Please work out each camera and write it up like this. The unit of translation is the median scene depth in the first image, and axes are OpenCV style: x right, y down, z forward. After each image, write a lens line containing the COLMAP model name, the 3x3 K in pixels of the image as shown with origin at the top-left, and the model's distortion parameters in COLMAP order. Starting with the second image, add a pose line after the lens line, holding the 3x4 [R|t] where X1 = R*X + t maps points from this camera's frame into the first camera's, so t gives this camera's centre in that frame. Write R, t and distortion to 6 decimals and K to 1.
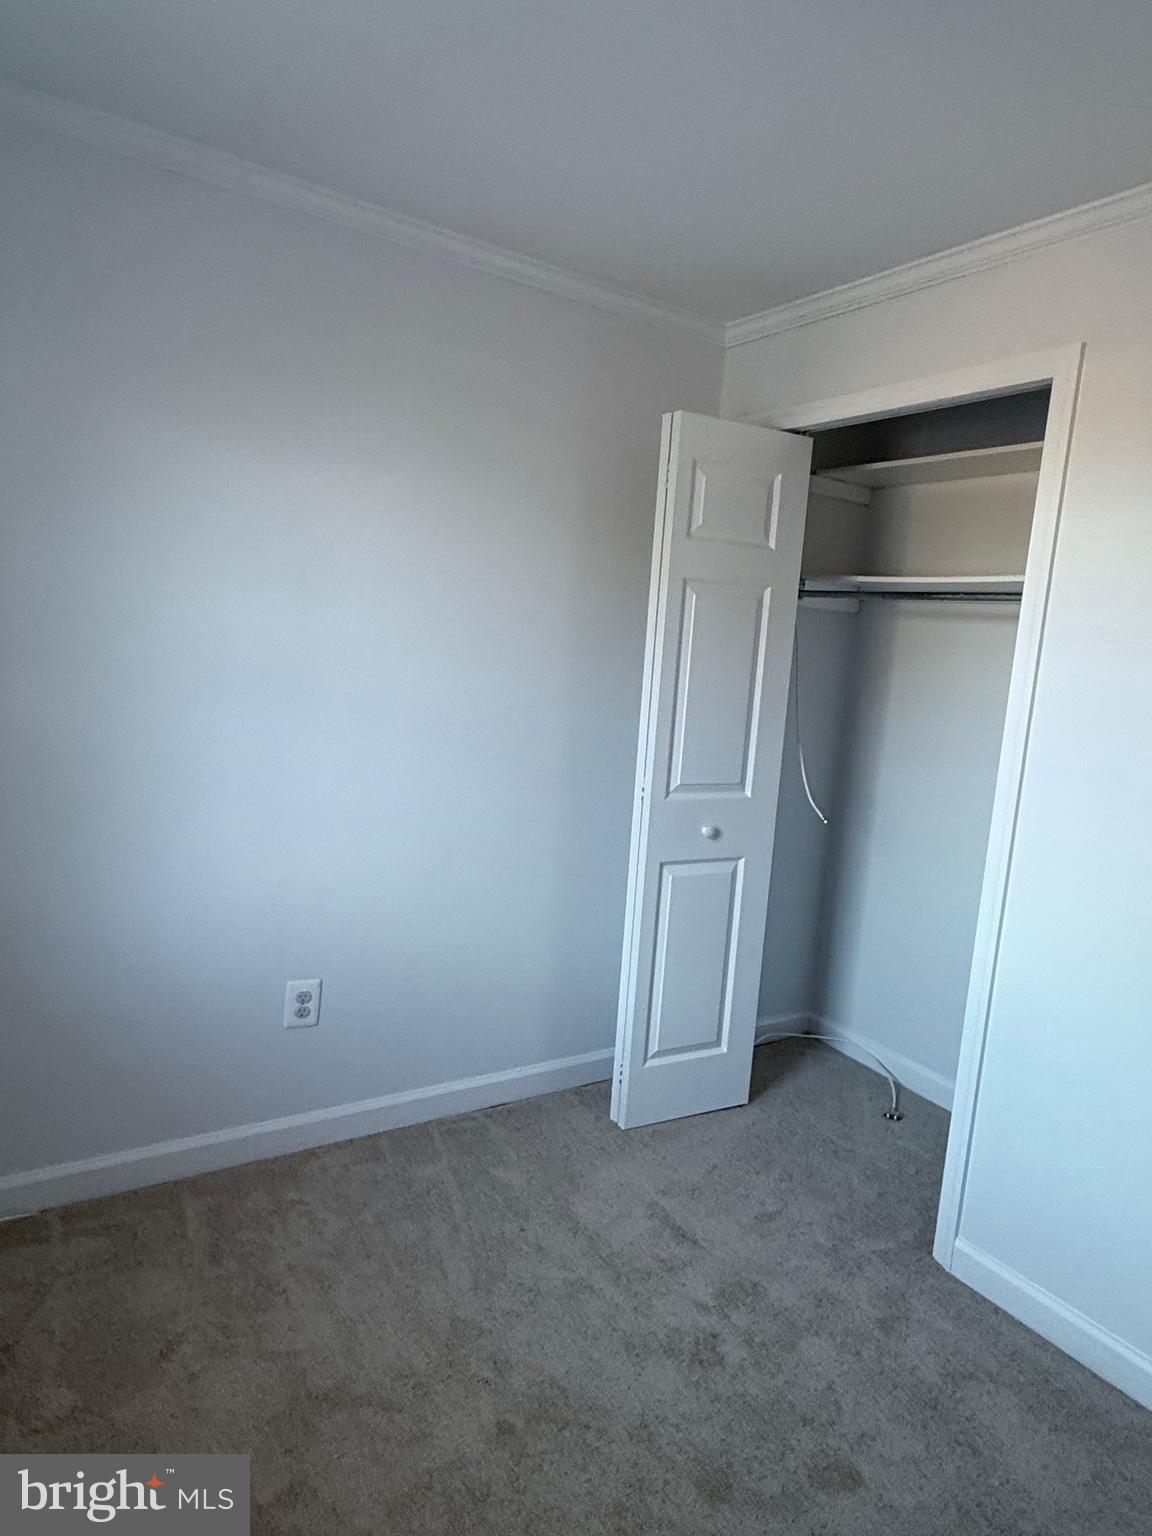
lens RADIAL K [[954.4, 0, 576.0], [0, 954.4, 768.0], [0, 0, 1]] dist [0.000712, 0.002913]
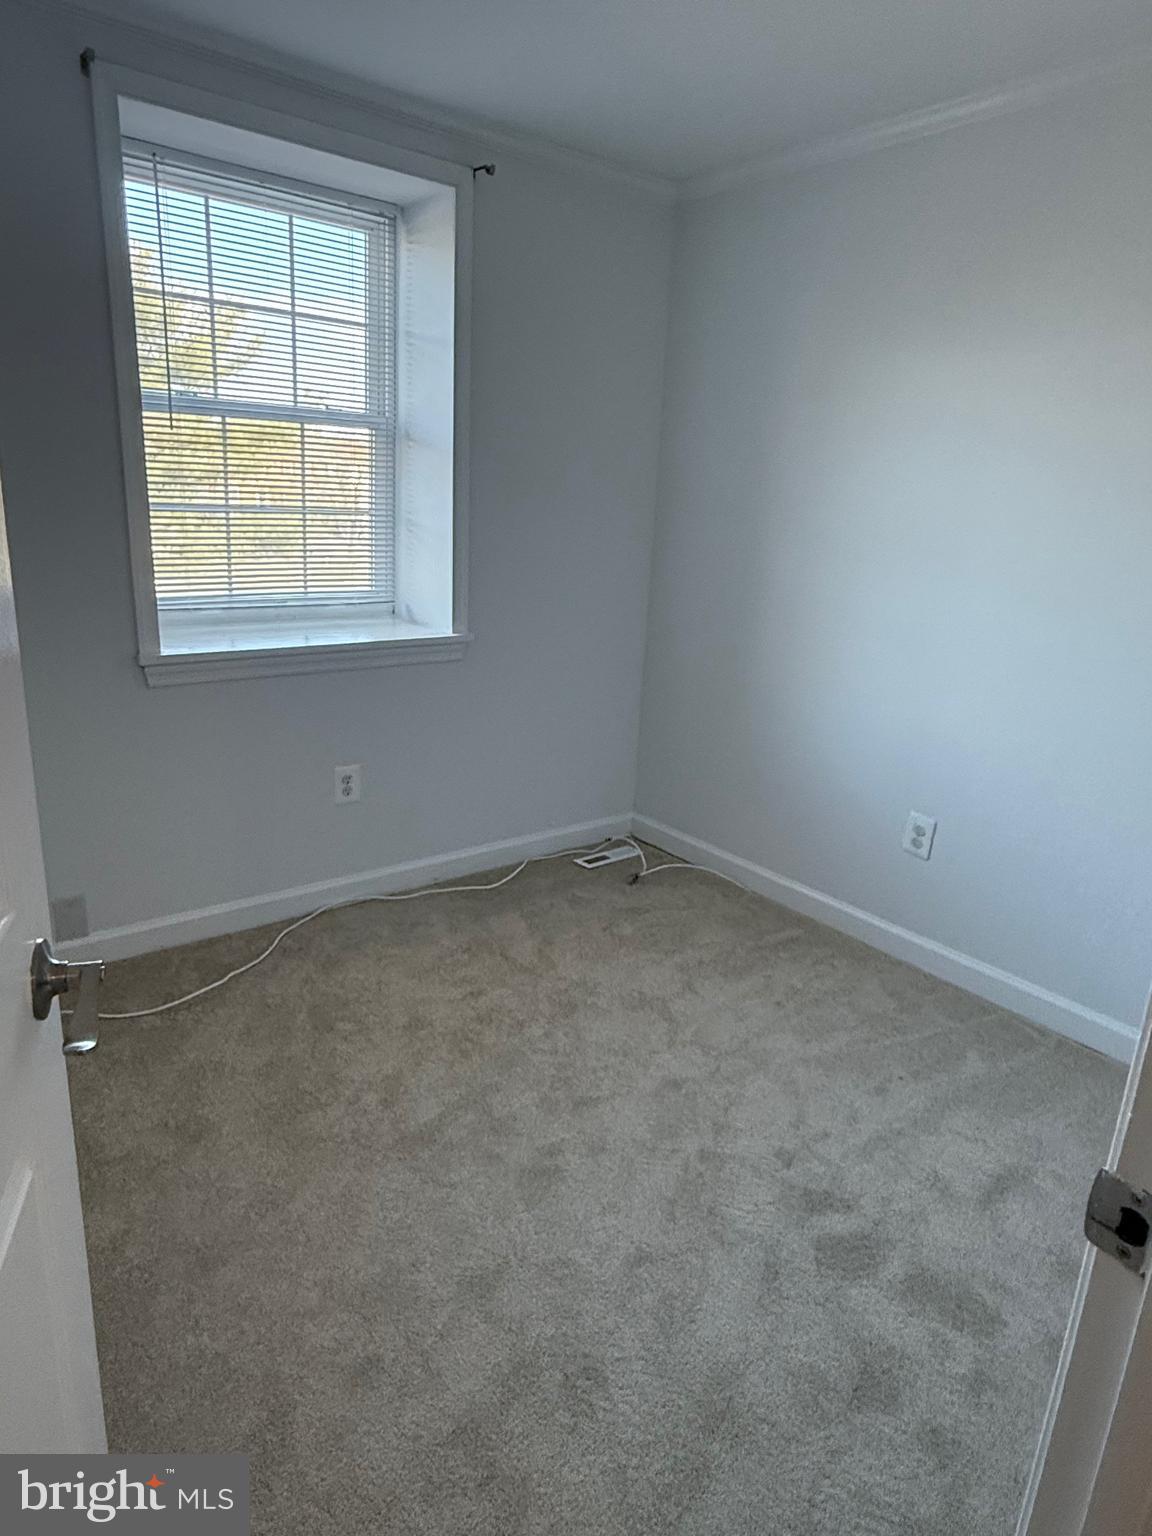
lens RADIAL K [[954.4, 0, 576.0], [0, 954.4, 768.0], [0, 0, 1]] dist [0.000712, 0.002913]
pose [[0.120432, 0.229479, -0.965834, 0.770791], [-0.191723, 0.959975, 0.204181, 0.010664], [0.974032, 0.160583, 0.159608, 0.398422]]
